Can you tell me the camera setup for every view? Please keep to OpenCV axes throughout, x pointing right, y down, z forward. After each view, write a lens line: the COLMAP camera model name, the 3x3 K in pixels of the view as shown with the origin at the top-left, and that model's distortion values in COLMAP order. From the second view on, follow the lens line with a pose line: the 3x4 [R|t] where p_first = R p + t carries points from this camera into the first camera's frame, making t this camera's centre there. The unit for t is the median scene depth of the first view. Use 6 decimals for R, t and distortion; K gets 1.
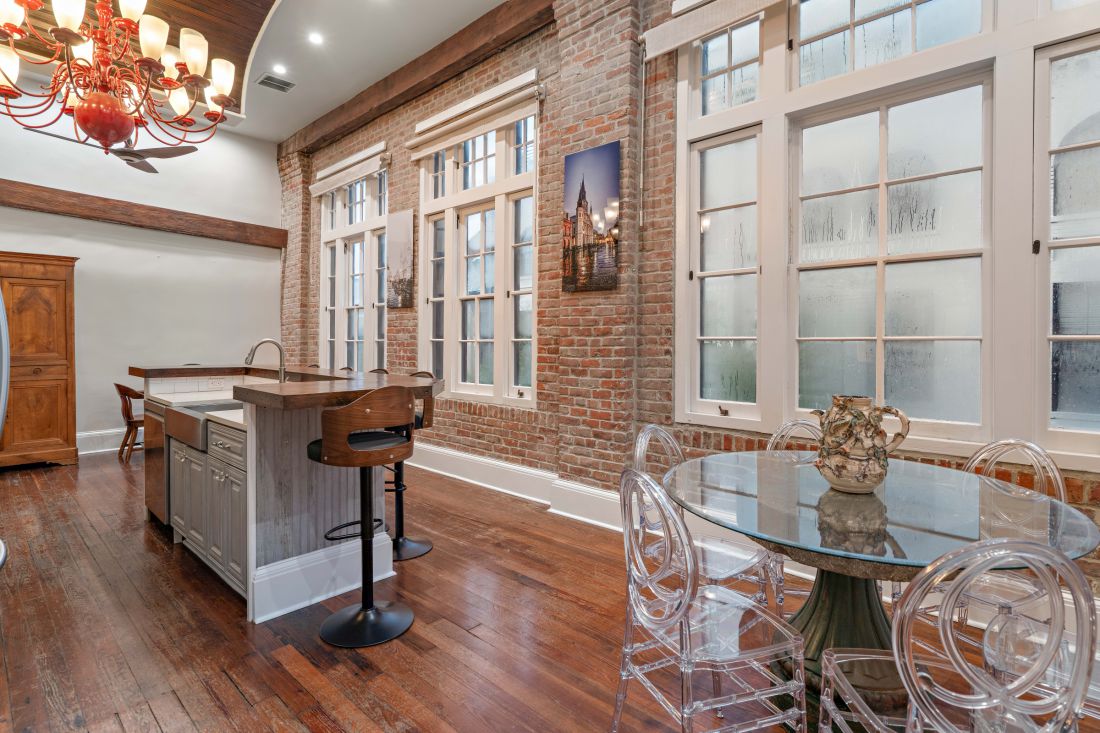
lens RADIAL K [[515.4, 0, 554.8], [0, 515.4, 342.9], [0, 0, 1]] dist [-0.003723, 0.002953]
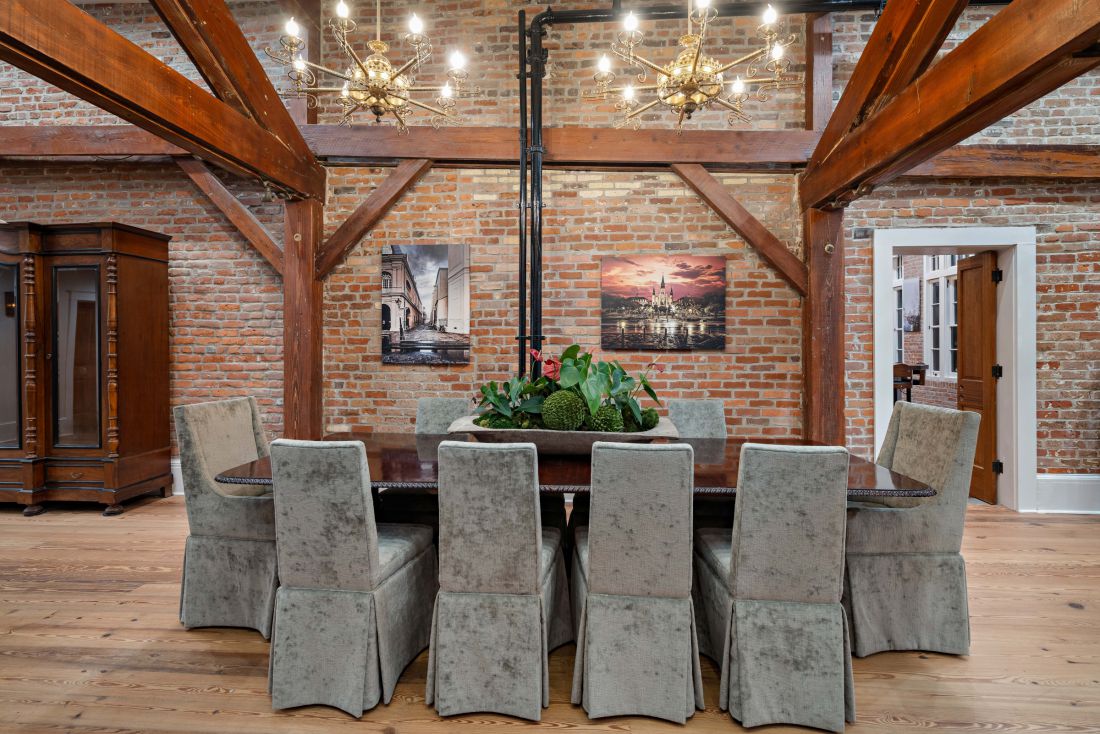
lens RADIAL K [[515.4, 0, 544.6], [0, 515.4, 350.1], [0, 0, 1]] dist [-0.003723, 0.002953]
pose [[0.592578, -0.012382, -0.805418, 0.572876], [0.008806, 0.999922, -0.008894, 0.002765], [0.805465, -0.001823, 0.592641, -1.629651]]
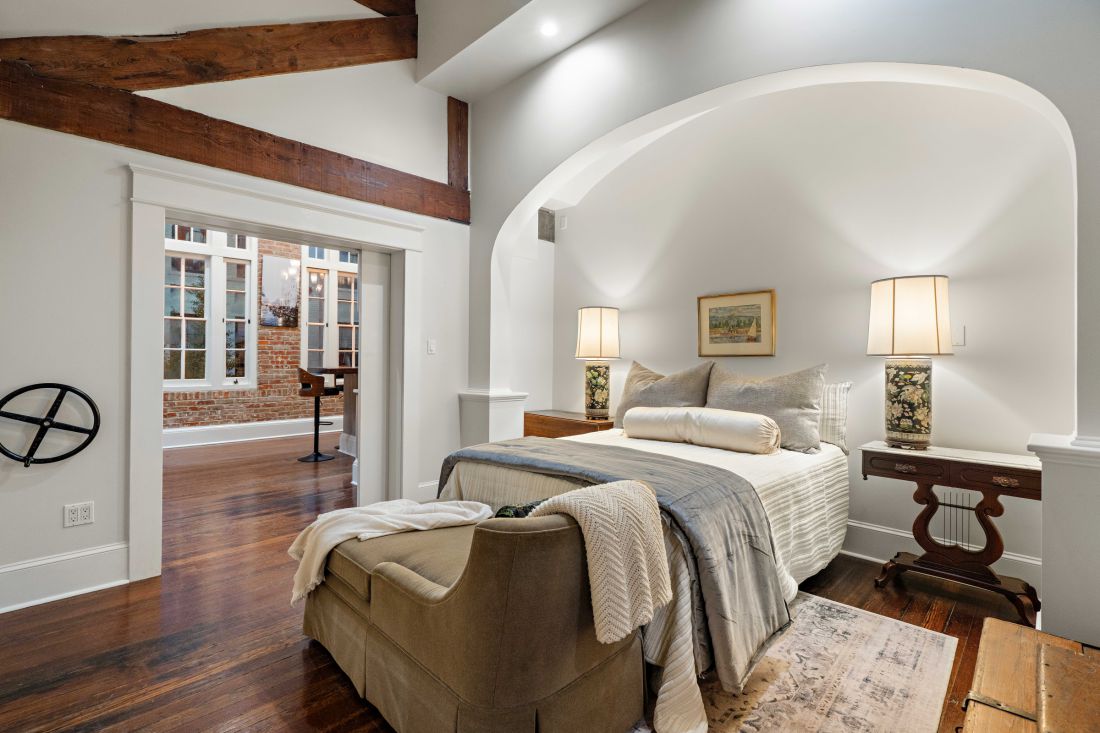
lens RADIAL K [[515.4, 0, 548.5], [0, 515.4, 359.6], [0, 0, 1]] dist [-0.003723, 0.002953]
pose [[0.073075, -0.013403, 0.997236, -2.413440], [-0.004268, 0.999896, 0.013751, -0.001215], [-0.997317, -0.005261, 0.073011, 0.254481]]
